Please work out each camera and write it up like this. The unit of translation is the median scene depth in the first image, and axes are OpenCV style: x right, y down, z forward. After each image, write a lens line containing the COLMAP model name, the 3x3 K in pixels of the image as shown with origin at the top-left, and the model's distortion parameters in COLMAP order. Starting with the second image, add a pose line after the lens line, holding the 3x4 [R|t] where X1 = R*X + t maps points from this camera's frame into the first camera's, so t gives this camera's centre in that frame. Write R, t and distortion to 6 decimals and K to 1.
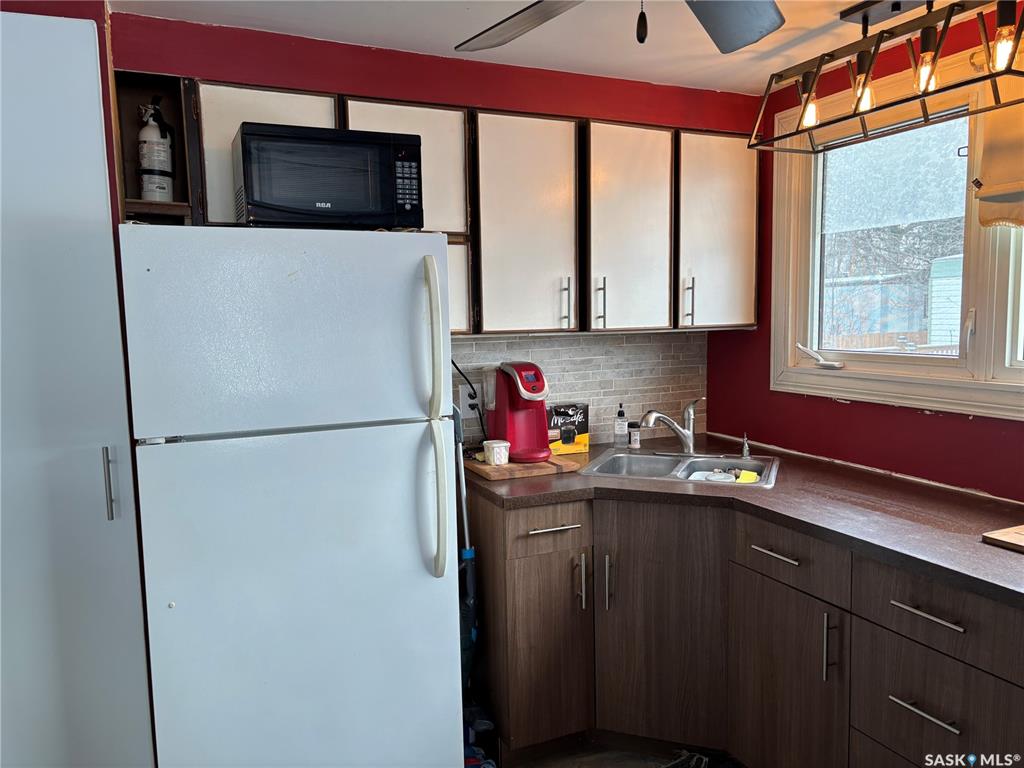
lens RADIAL K [[770.2, 0, 519.7], [0, 770.2, 386.8], [0, 0, 1]] dist [0.043440, -0.043500]
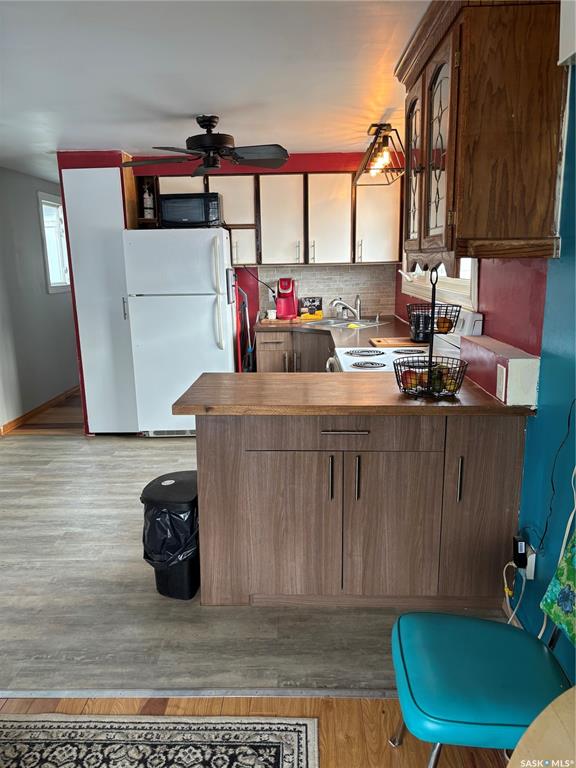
lens RADIAL K [[577.7, 0, 285.5], [0, 577.7, 384.6], [0, 0, 1]] dist [0.043440, -0.043500]
pose [[0.902763, 0.086085, -0.421437, 0.836422], [-0.035893, 0.991428, 0.125629, 0.076224], [0.428639, -0.098287, 0.898114, -0.691993]]
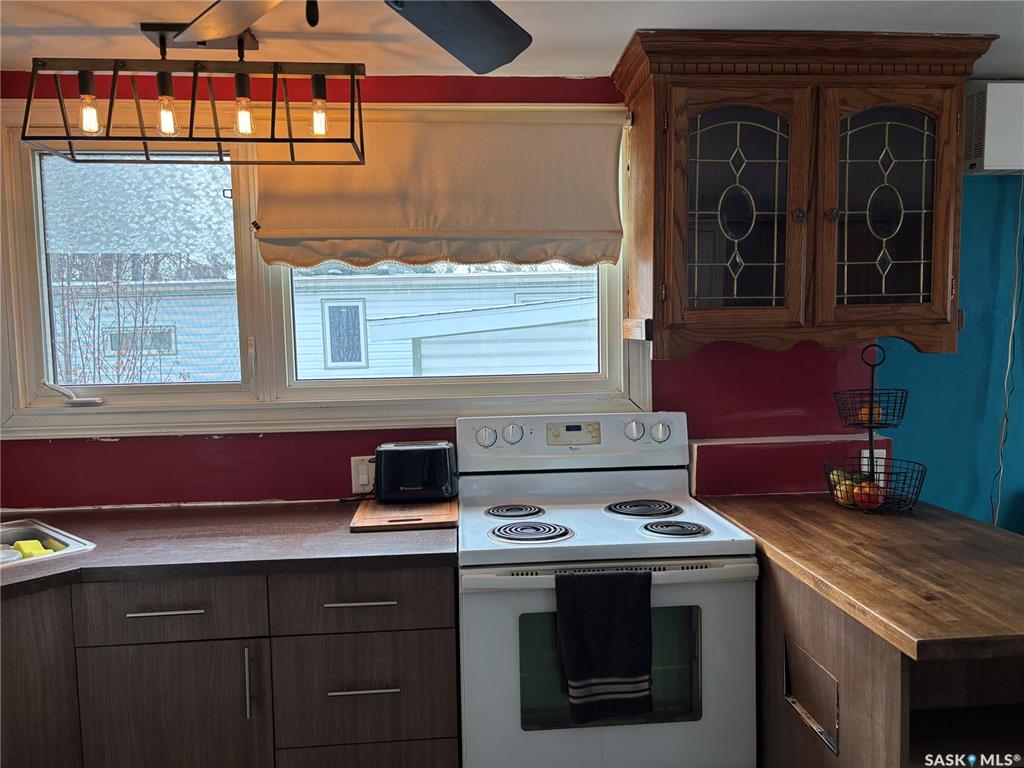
lens RADIAL K [[770.2, 0, 518.0], [0, 770.2, 385.8], [0, 0, 1]] dist [0.043440, -0.043500]
pose [[0.335771, -0.057269, 0.940201, -0.331535], [0.105045, 0.994200, 0.023044, -0.017783], [-0.936068, 0.091026, 0.339840, 0.280696]]
